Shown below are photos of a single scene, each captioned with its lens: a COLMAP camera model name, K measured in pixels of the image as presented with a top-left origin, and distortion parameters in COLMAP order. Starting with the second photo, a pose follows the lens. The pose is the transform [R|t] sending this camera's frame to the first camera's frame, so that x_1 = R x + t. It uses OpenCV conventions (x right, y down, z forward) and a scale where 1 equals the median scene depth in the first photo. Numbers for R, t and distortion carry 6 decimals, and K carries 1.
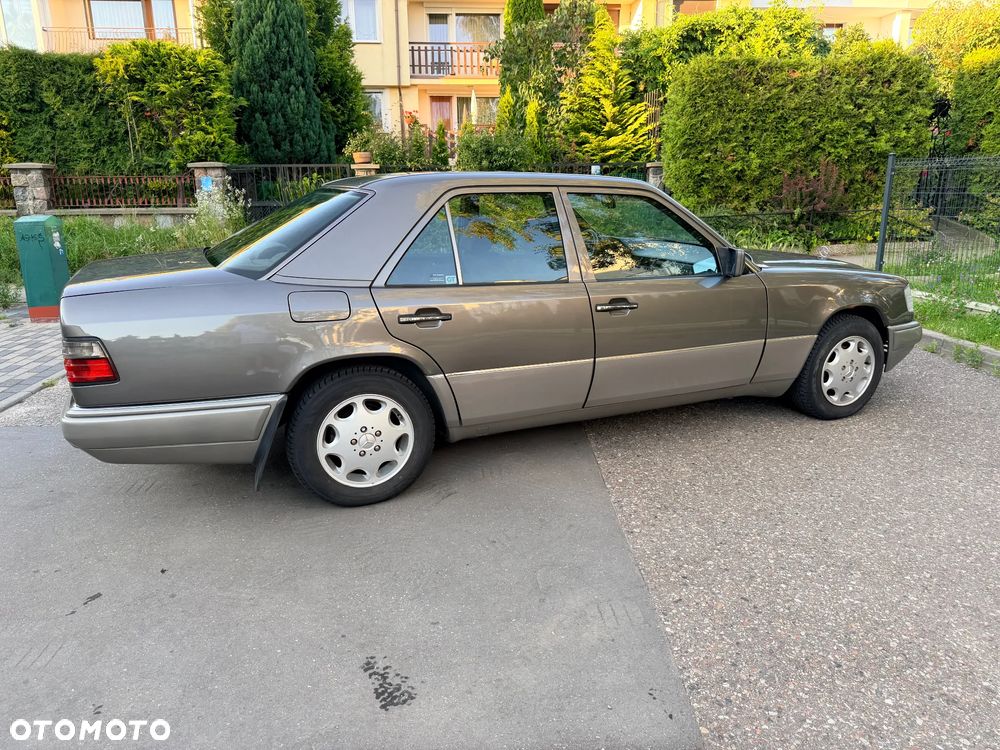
lens RADIAL K [[710.3, 0, 506.2], [0, 710.3, 369.6], [0, 0, 1]] dist [0.021893, -0.026798]
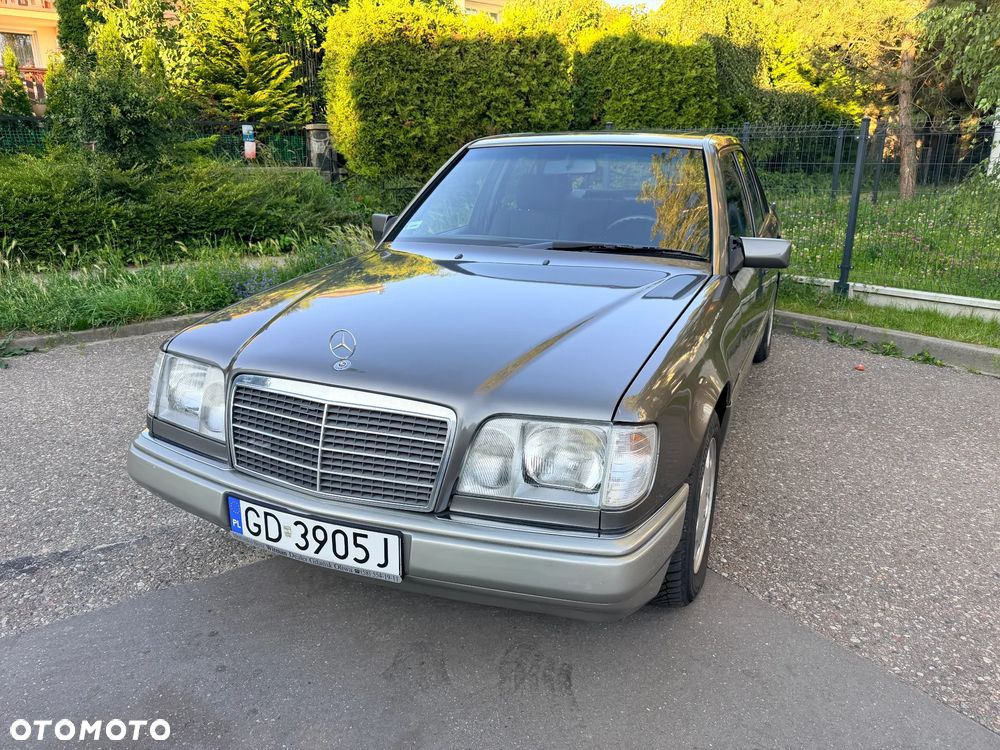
lens RADIAL K [[710.3, 0, 498.3], [0, 710.3, 374.2], [0, 0, 1]] dist [0.021893, -0.026798]
pose [[0.833948, -0.151054, 0.530766, -0.121684], [0.126369, 0.988524, 0.082777, -0.037483], [-0.537179, -0.001959, 0.843466, 0.161630]]
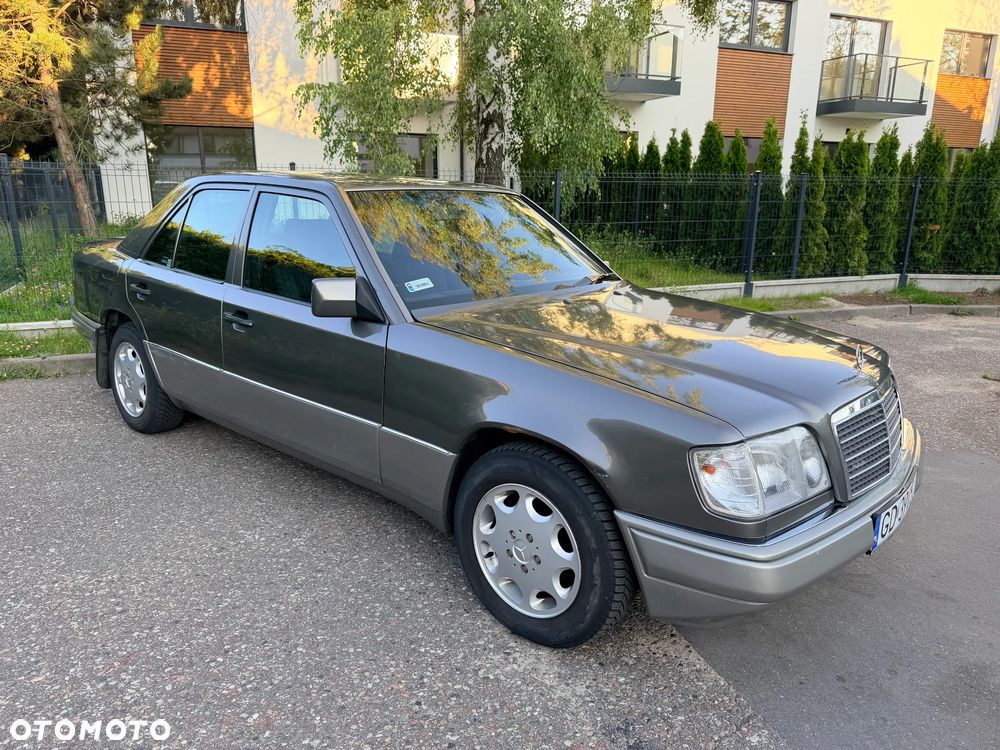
lens RADIAL K [[710.3, 0, 500.4], [0, 710.3, 381.3], [0, 0, 1]] dist [0.021893, -0.026798]
pose [[-0.275843, -0.235512, 0.931904, -0.229910], [0.230708, 0.924955, 0.302046, -0.116233], [-0.933105, 0.298315, -0.200808, 0.465840]]
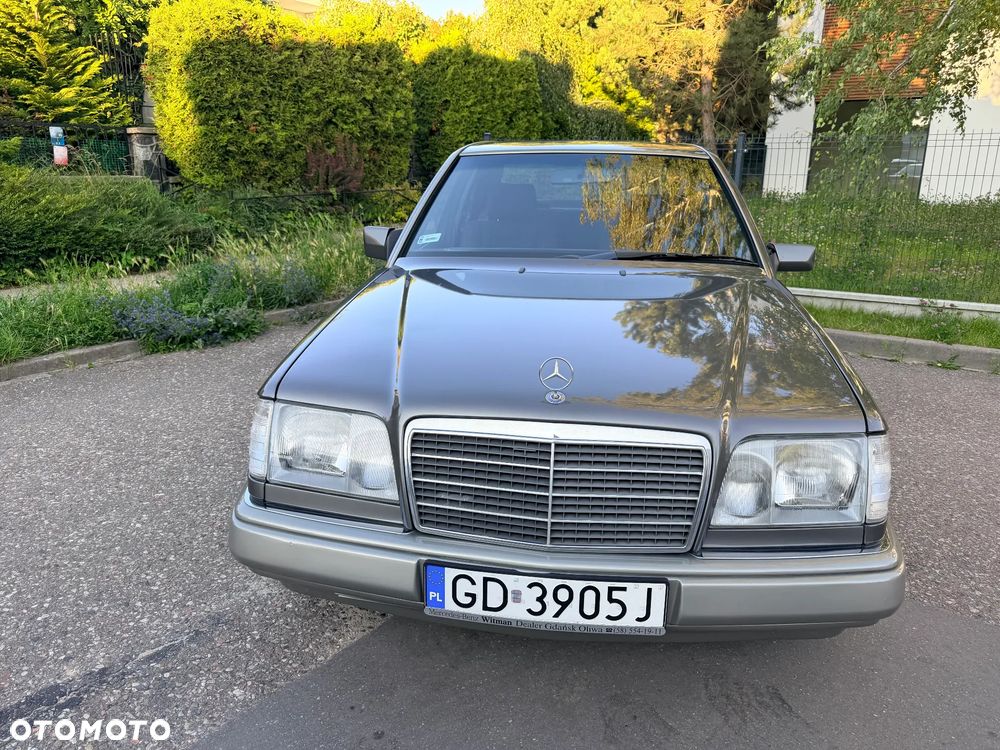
lens RADIAL K [[710.3, 0, 504.3], [0, 710.3, 370.0], [0, 0, 1]] dist [0.021893, -0.026798]
pose [[0.636477, -0.195728, 0.746048, -0.179250], [0.175025, 0.978684, 0.107442, -0.053804], [-0.751175, 0.062192, 0.657167, 0.234580]]
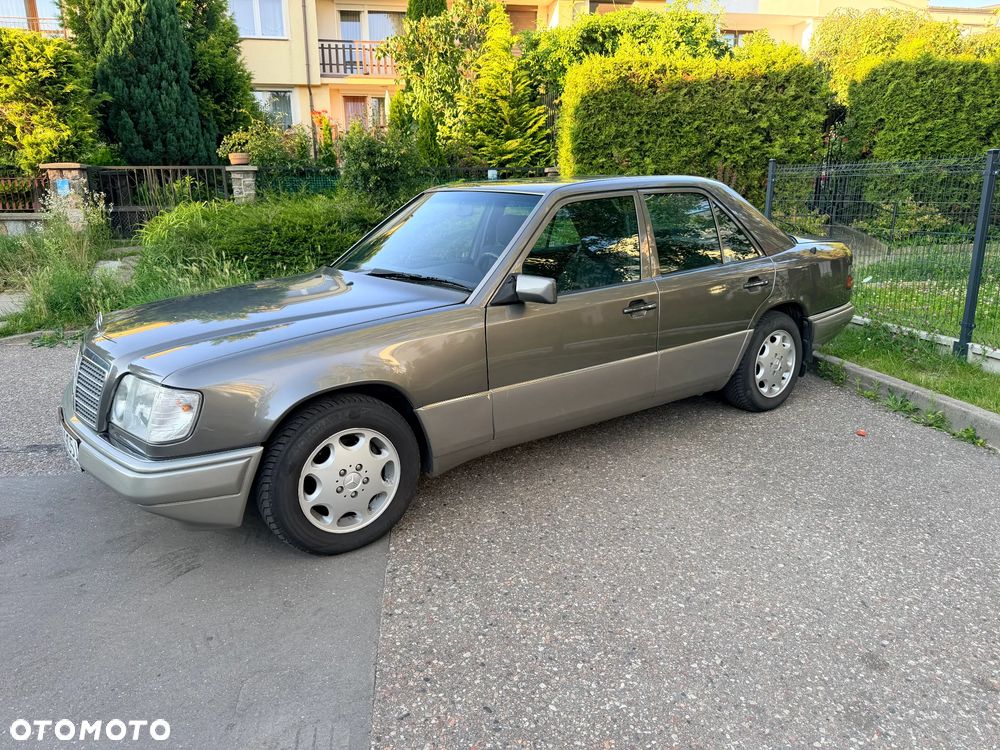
lens RADIAL K [[710.3, 0, 506.7], [0, 710.3, 379.1], [0, 0, 1]] dist [0.021893, -0.026798]
pose [[0.996471, -0.017241, 0.082146, 0.067296], [0.016627, 0.999829, 0.008148, -0.013230], [-0.082272, -0.006753, 0.996587, 0.044586]]
